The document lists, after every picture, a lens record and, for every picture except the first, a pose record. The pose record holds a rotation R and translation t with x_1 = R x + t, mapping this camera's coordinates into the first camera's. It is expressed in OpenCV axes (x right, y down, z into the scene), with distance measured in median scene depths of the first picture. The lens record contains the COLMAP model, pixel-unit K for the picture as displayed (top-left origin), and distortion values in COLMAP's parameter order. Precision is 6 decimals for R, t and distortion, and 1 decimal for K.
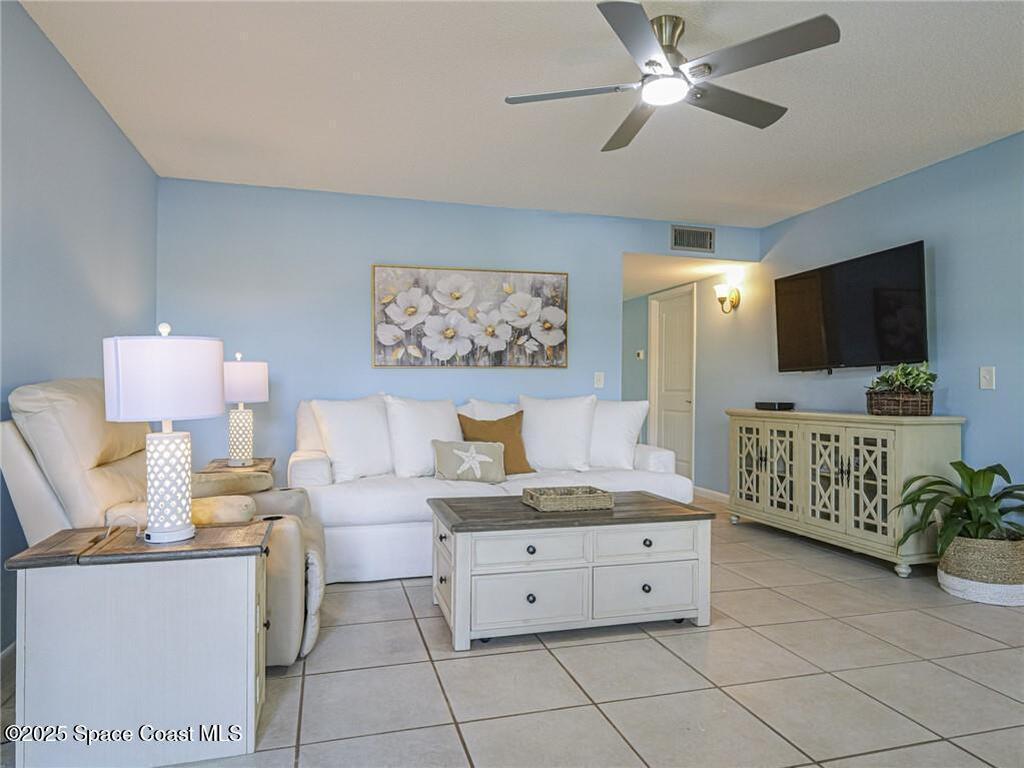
lens RADIAL K [[636.2, 0, 508.9], [0, 636.2, 388.8], [0, 0, 1]] dist [0.005165, 0.000672]
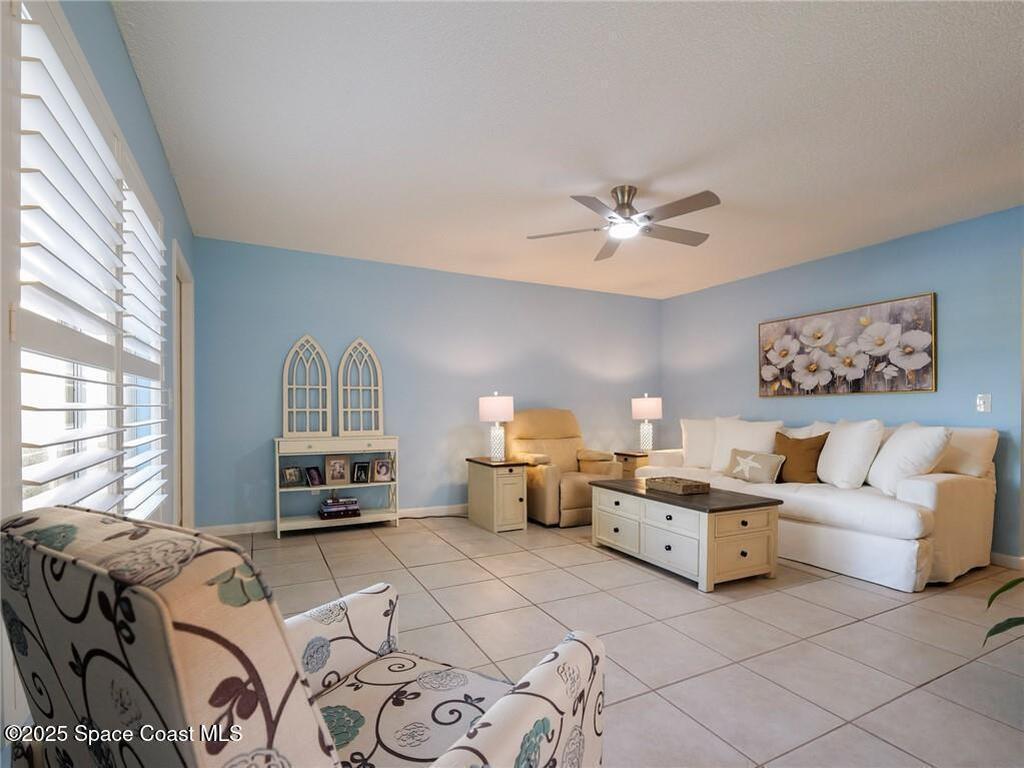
lens RADIAL K [[506.5, 0, 496.1], [0, 506.5, 408.7], [0, 0, 1]] dist [-0.000228, -0.000147]
pose [[0.175461, -0.004334, -0.984477, 0.753695], [-0.000903, 0.999989, -0.004563, -0.002870], [0.984486, 0.001690, 0.175455, 0.227269]]
